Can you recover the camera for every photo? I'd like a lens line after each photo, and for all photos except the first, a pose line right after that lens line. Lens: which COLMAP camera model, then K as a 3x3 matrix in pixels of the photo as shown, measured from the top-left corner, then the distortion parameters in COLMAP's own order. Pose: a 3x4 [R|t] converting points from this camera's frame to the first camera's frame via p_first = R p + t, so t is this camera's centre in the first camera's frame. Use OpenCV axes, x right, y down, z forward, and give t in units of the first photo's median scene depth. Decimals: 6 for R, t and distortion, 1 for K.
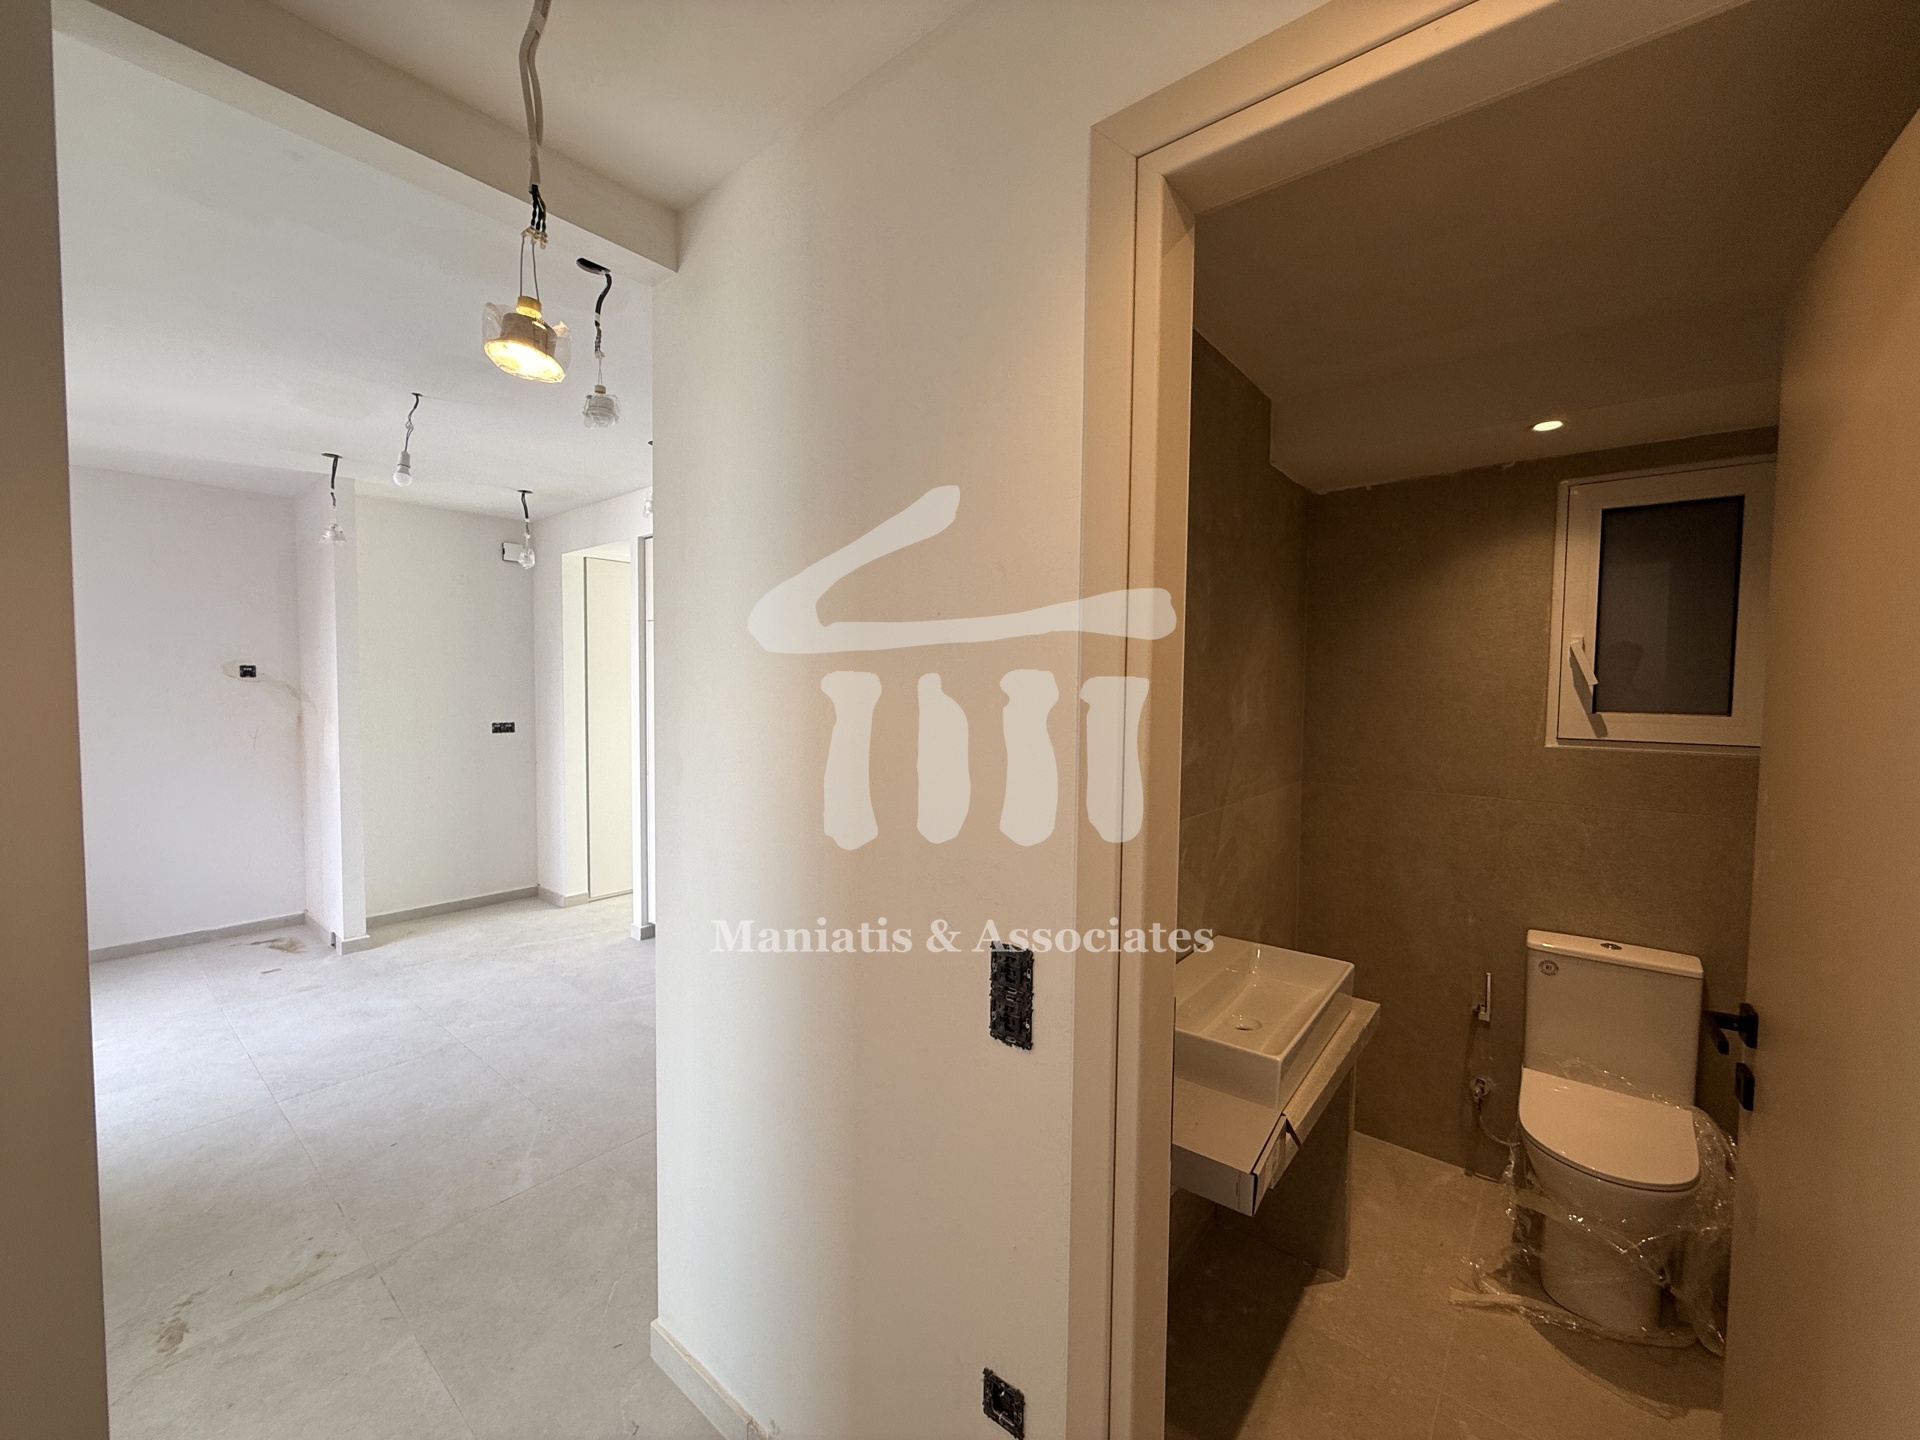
lens RADIAL K [[763.5, 0, 957.6], [0, 763.5, 717.0], [0, 0, 1]] dist [-0.002854, 0.001258]
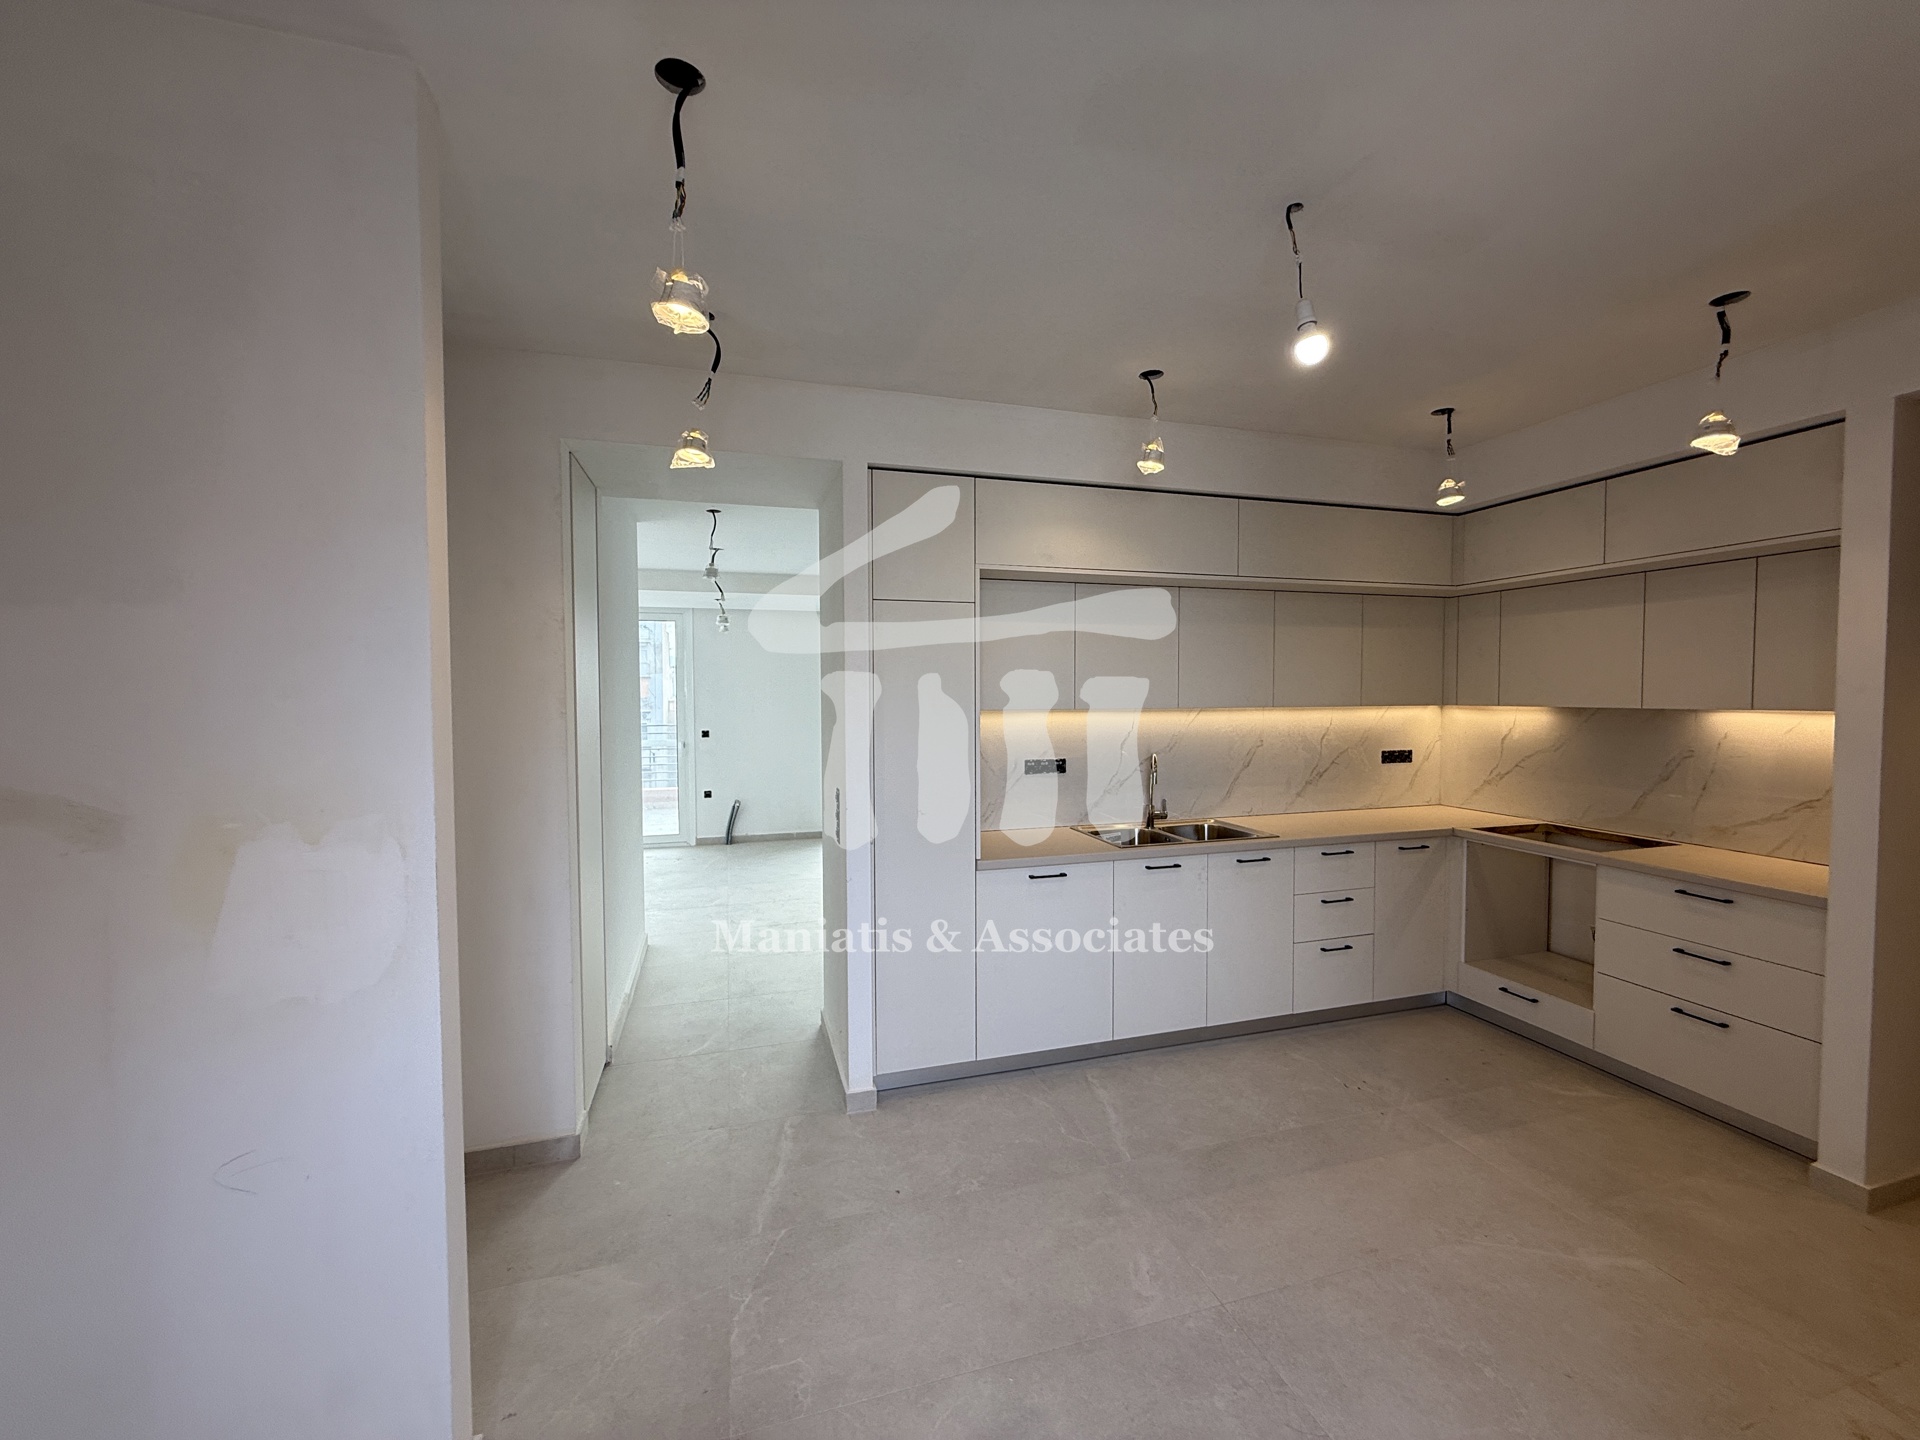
lens RADIAL K [[763.5, 0, 958.5], [0, 763.5, 721.5], [0, 0, 1]] dist [-0.002854, 0.001258]
pose [[0.563174, -0.045798, 0.825068, -1.176397], [0.049887, 0.998526, 0.021375, -0.045648], [-0.824831, 0.029123, 0.564628, 0.782492]]
